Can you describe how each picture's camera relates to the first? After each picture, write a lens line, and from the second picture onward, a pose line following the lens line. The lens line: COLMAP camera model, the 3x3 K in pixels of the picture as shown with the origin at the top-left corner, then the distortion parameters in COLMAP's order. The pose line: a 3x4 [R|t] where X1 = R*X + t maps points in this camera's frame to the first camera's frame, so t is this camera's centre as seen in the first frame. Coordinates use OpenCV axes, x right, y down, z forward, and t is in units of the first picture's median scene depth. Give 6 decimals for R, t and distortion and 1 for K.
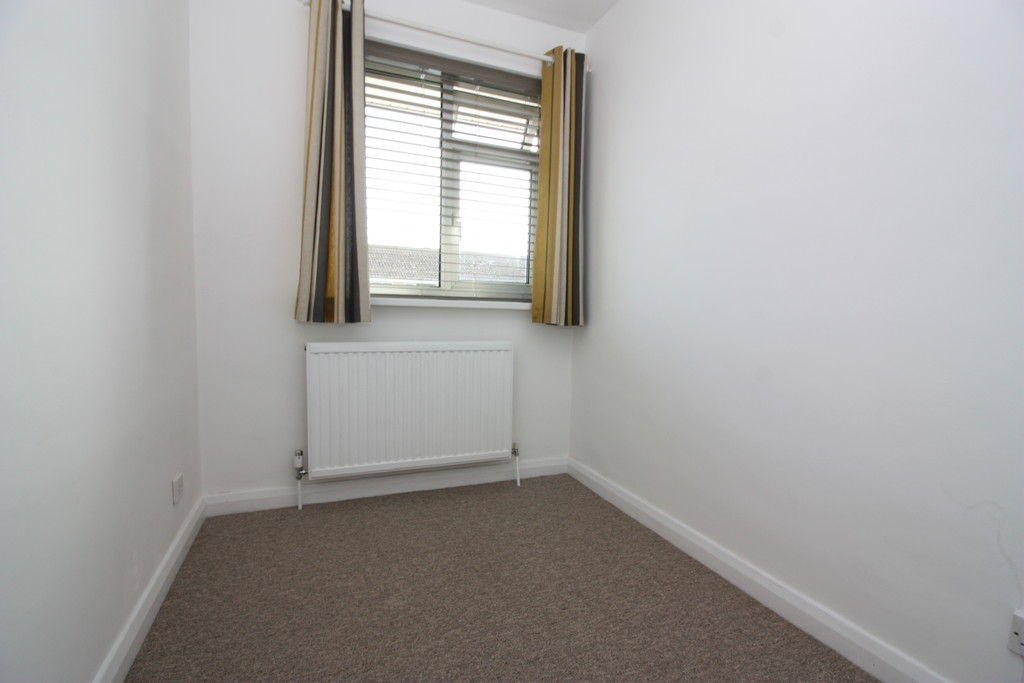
lens RADIAL K [[465.7, 0, 512.7], [0, 465.7, 348.6], [0, 0, 1]] dist [-0.003269, -0.000060]
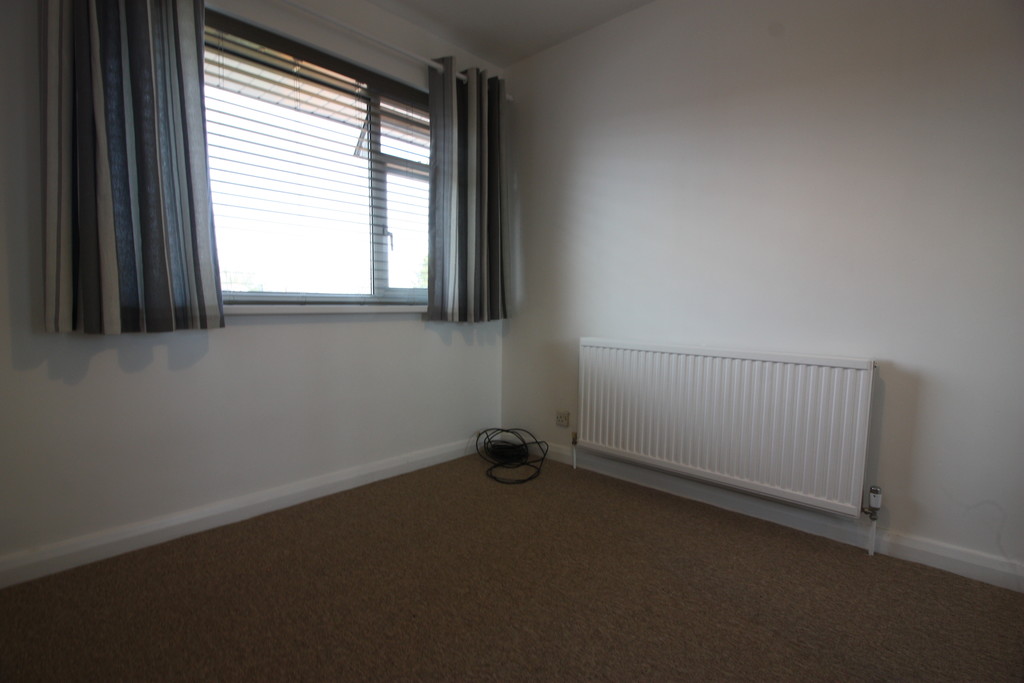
lens RADIAL K [[465.7, 0, 512.7], [0, 465.7, 348.6], [0, 0, 1]] dist [-0.003269, -0.000060]
pose [[0.911793, -0.066337, 0.405258, -0.302709], [0.059819, 0.997795, 0.028743, -0.021821], [-0.406271, -0.001966, 0.913750, -0.071119]]
